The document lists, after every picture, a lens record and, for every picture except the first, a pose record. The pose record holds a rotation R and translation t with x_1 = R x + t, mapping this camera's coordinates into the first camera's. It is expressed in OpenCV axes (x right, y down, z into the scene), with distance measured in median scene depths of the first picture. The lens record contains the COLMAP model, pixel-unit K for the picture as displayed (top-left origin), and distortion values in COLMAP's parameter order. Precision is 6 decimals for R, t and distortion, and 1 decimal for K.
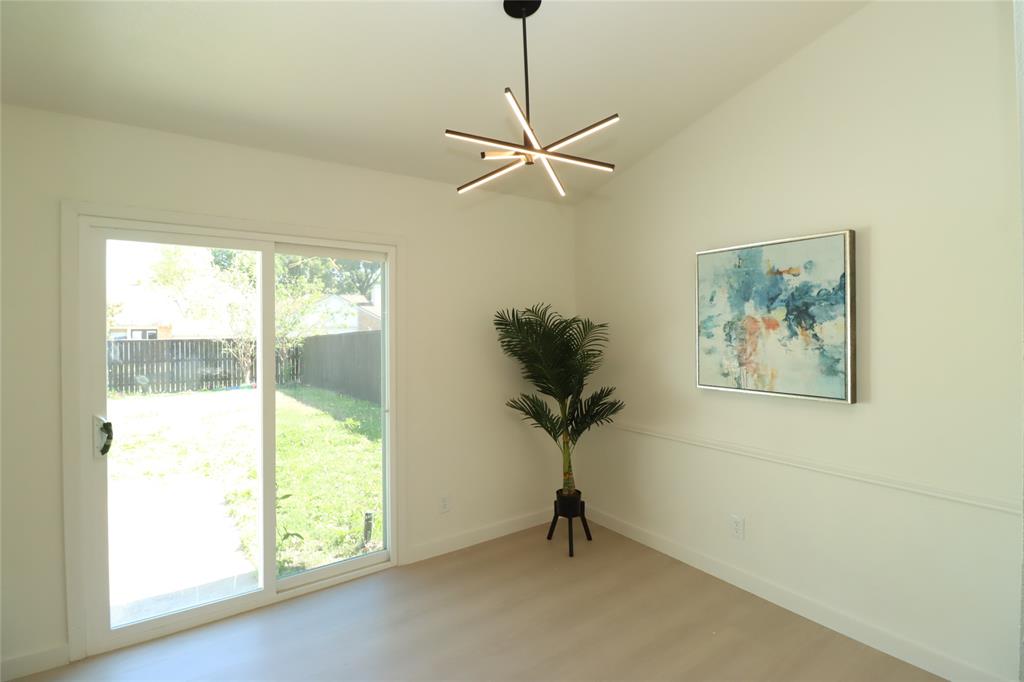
lens RADIAL K [[477.1, 0, 512.7], [0, 477.1, 328.8], [0, 0, 1]] dist [-0.016004, -0.000426]
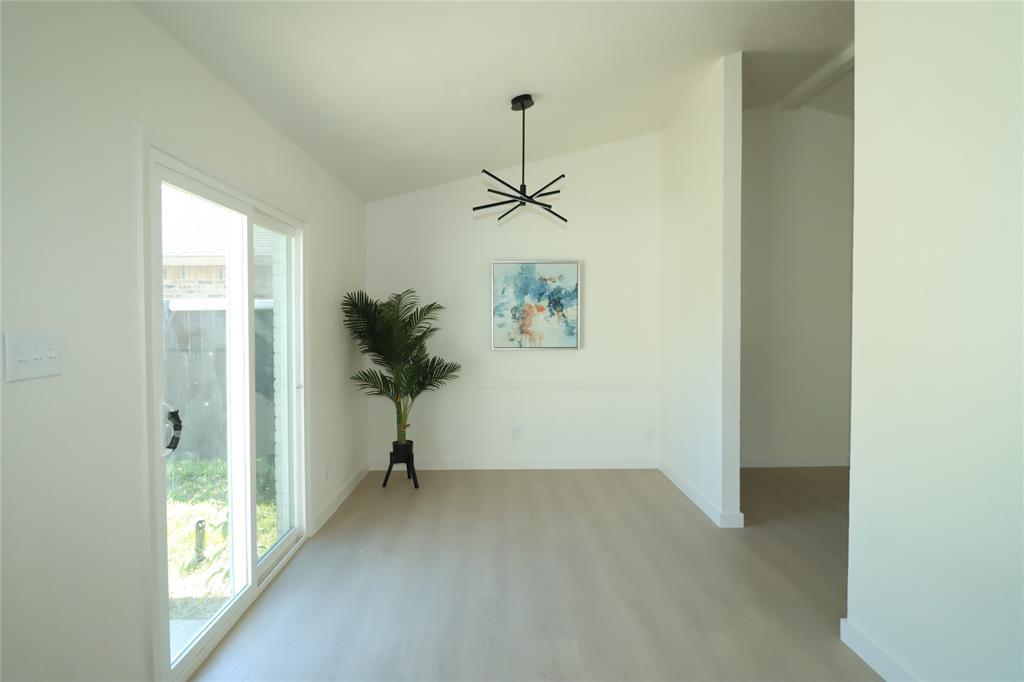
lens RADIAL K [[523.9, 0, 510.0], [0, 523.9, 331.0], [0, 0, 1]] dist [0.000557, 0.000023]
pose [[0.556628, -0.012581, 0.830667, -1.079452], [-0.003497, 0.999841, 0.017486, 0.037393], [-0.830754, -0.012638, 0.556496, 0.015502]]
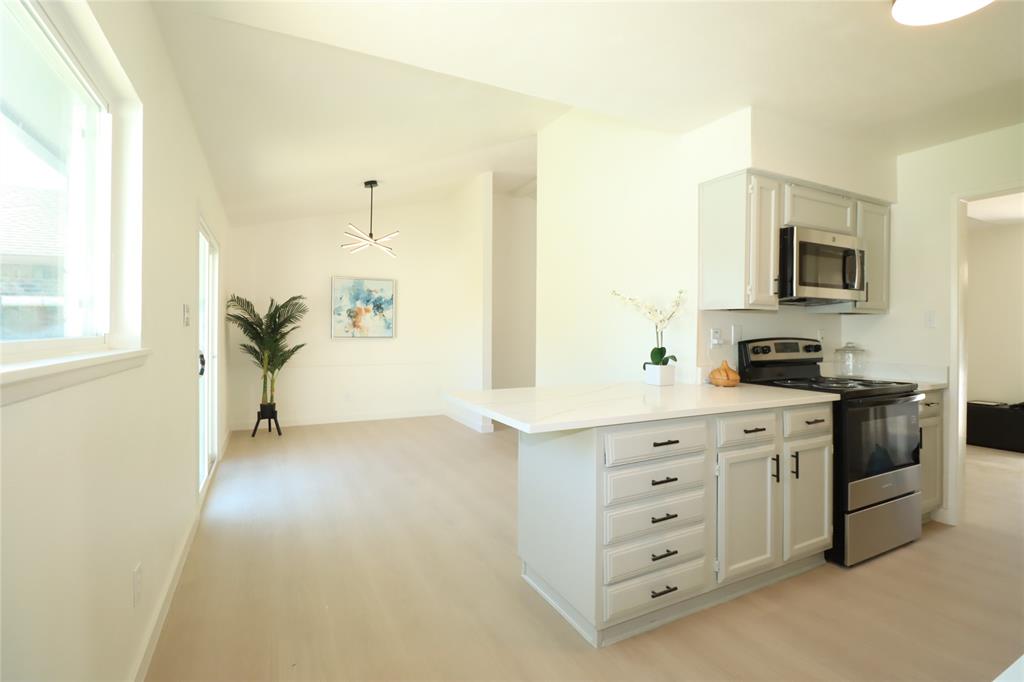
lens RADIAL K [[477.1, 0, 512.7], [0, 477.1, 328.8], [0, 0, 1]] dist [-0.016004, -0.000426]
pose [[0.135976, 0.013536, 0.990620, -1.832796], [-0.009176, 0.999881, -0.012403, 0.109590], [-0.990670, -0.007403, 0.136084, -0.129060]]
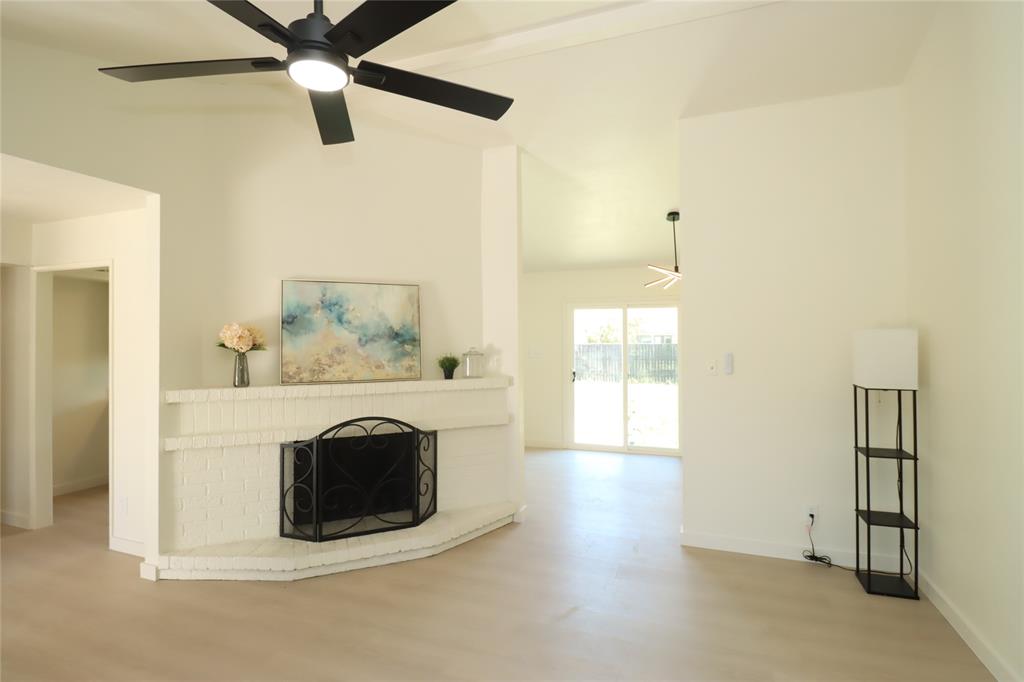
lens RADIAL K [[523.9, 0, 510.0], [0, 523.9, 331.0], [0, 0, 1]] dist [0.000557, 0.000023]
pose [[0.559353, -0.006973, -0.828901, 1.335290], [0.002616, 0.999974, -0.006647, -0.025050], [0.828926, 0.001549, 0.559357, -0.949532]]
